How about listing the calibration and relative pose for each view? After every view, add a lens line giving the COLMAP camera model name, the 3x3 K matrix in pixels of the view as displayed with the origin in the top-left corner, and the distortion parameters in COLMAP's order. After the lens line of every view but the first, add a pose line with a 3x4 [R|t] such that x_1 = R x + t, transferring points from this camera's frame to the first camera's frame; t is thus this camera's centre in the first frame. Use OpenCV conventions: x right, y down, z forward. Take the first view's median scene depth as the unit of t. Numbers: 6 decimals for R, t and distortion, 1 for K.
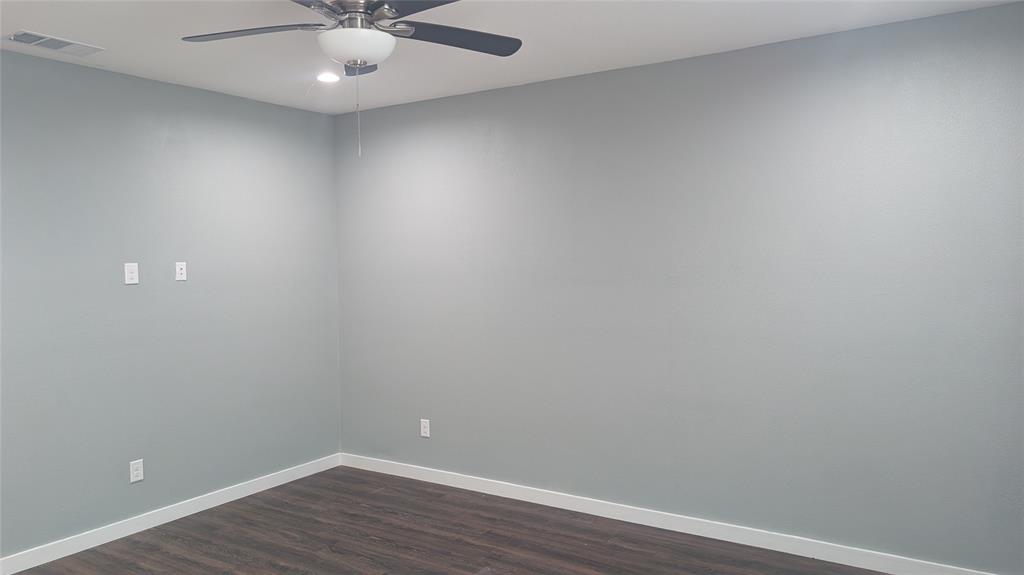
lens RADIAL K [[743.0, 0, 512.0], [0, 743.0, 287.5], [0, 0, 1]] dist [0.007129, -0.011543]
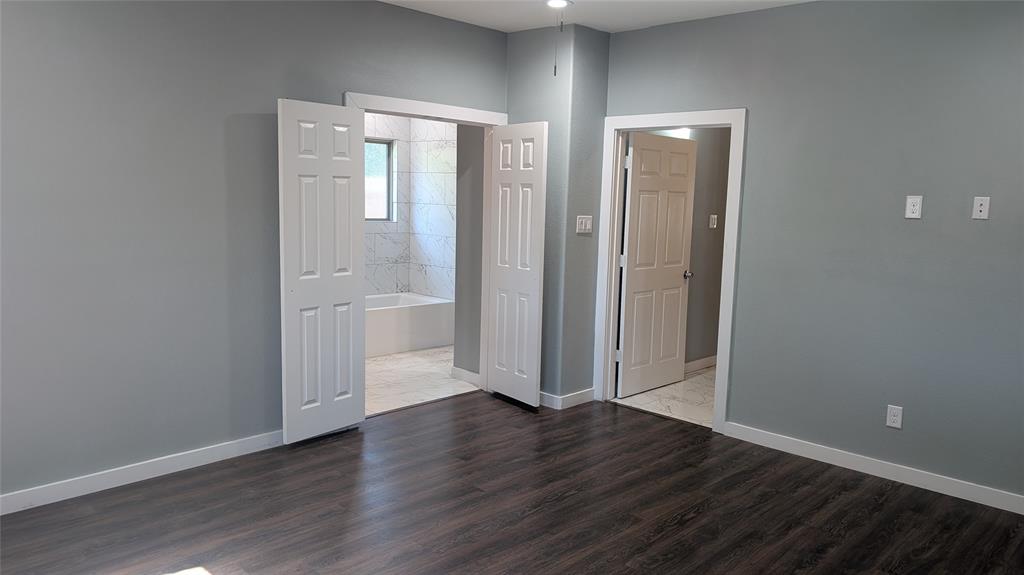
lens RADIAL K [[743.0, 0, 512.0], [0, 743.0, 287.5], [0, 0, 1]] dist [0.007129, -0.011543]
pose [[-0.190071, 0.137033, -0.972160, 0.502088], [-0.067588, 0.986036, 0.152203, -0.026515], [0.979441, 0.094636, -0.178155, 0.704510]]
